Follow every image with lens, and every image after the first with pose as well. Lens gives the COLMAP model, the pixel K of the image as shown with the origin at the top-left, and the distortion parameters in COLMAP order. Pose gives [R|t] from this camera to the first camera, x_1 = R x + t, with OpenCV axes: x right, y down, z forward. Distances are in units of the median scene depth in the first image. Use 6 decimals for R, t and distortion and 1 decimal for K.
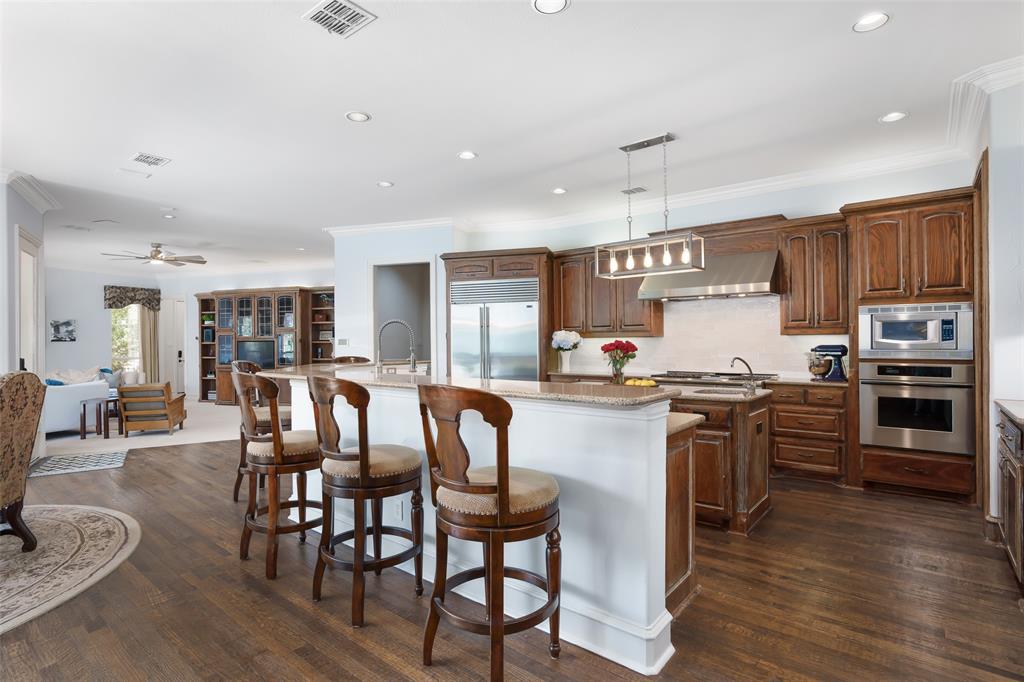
lens RADIAL K [[512.2, 0, 499.0], [0, 512.2, 343.2], [0, 0, 1]] dist [-0.040471, 0.018671]
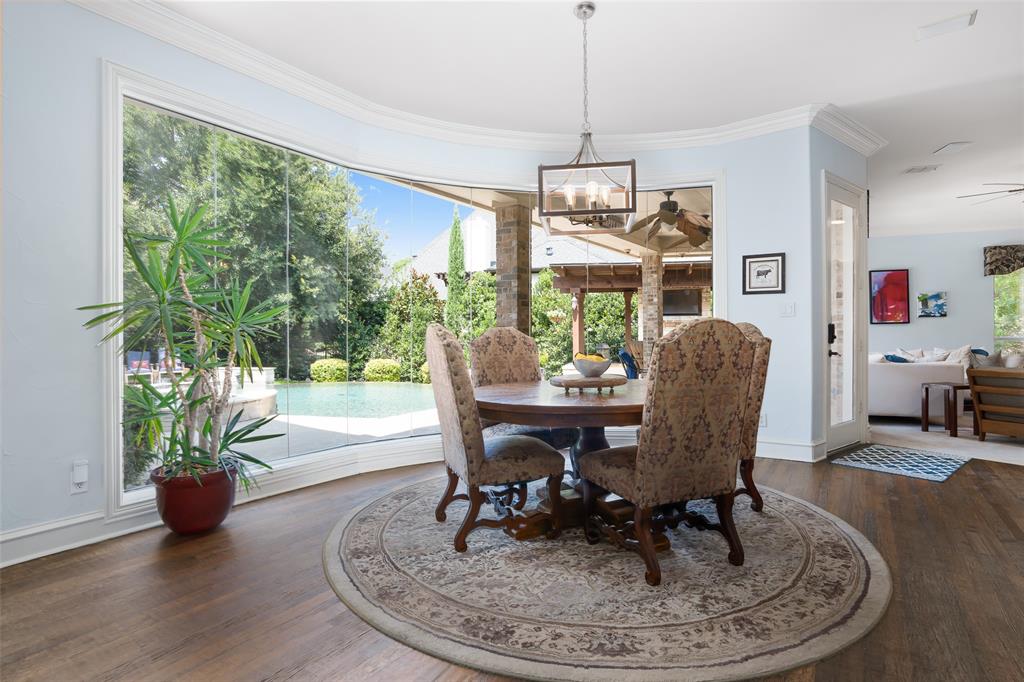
lens RADIAL K [[512.2, 0, 528.7], [0, 512.2, 338.7], [0, 0, 1]] dist [-0.040471, 0.018671]
pose [[0.117856, 0.016197, -0.992899, -0.105636], [-0.002434, 0.999869, 0.016021, 0.031215], [0.993028, 0.000529, 0.117880, 0.271794]]
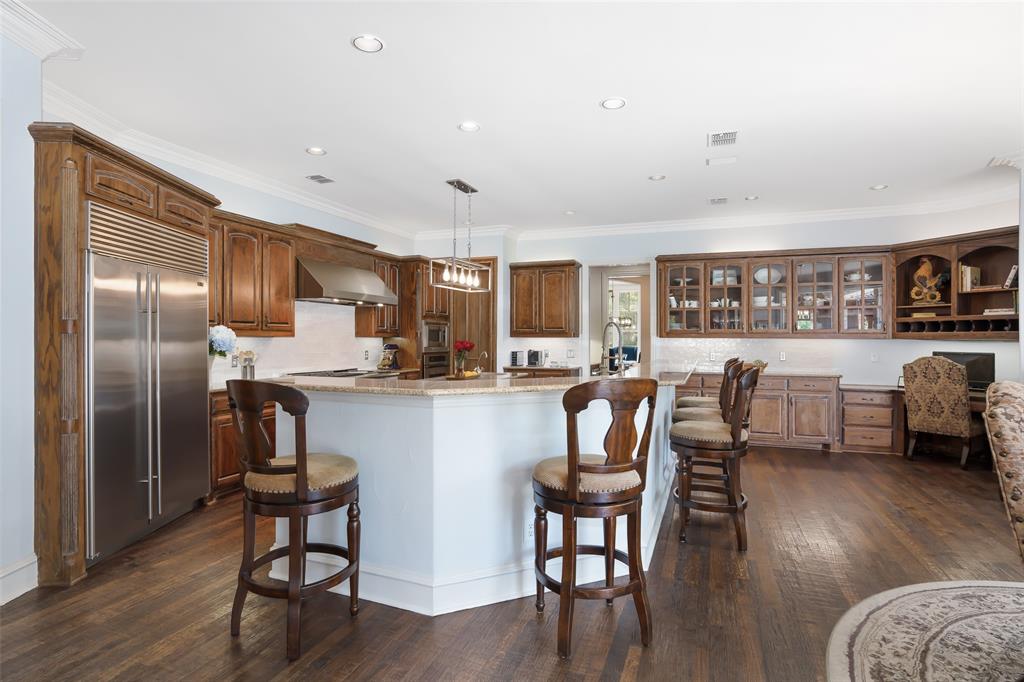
lens RADIAL K [[512.2, 0, 512.7], [0, 512.2, 335.2], [0, 0, 1]] dist [-0.040471, 0.018671]
pose [[-0.334248, 0.016365, 0.942343, -0.575307], [0.004253, 0.999865, -0.015855, 0.001227], [-0.942476, -0.001292, -0.334272, 0.772381]]
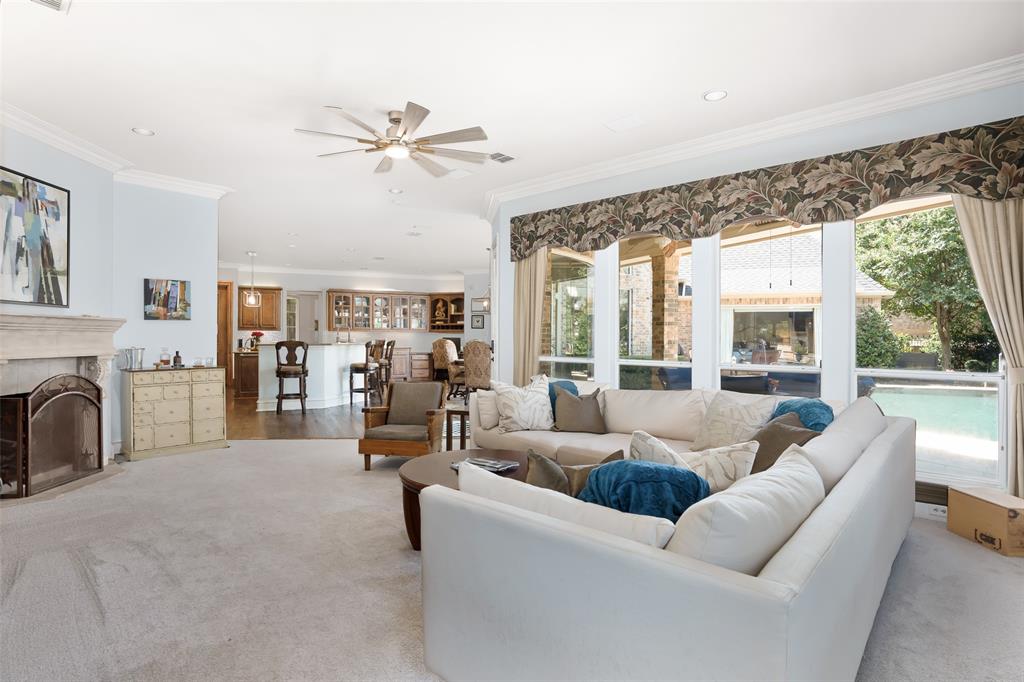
lens RADIAL K [[512.2, 0, 510.6], [0, 512.2, 335.0], [0, 0, 1]] dist [-0.040471, 0.018671]
pose [[-0.910795, 0.008712, 0.412767, -1.169884], [0.008752, 0.999960, -0.001794, 0.015148], [-0.412766, 0.001979, -0.910835, 1.674257]]
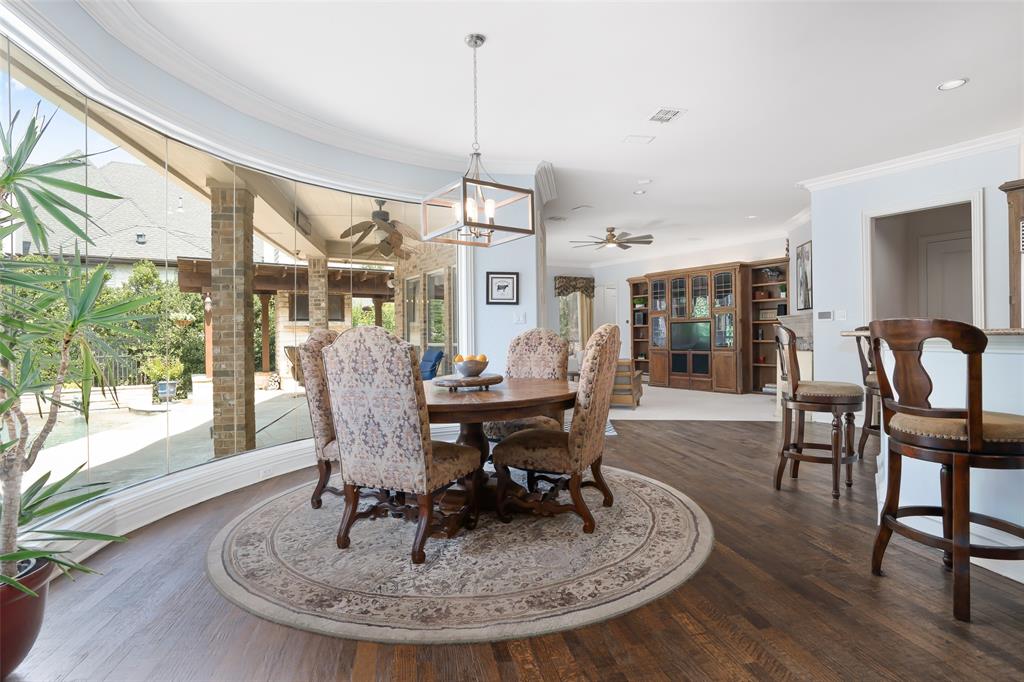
lens RADIAL K [[512.2, 0, 506.6], [0, 512.2, 345.1], [0, 0, 1]] dist [-0.040471, 0.018671]
pose [[0.776268, 0.009204, -0.630336, -0.203223], [0.001483, 0.999864, 0.016426, 0.033624], [0.630402, -0.013686, 0.776148, 0.037839]]
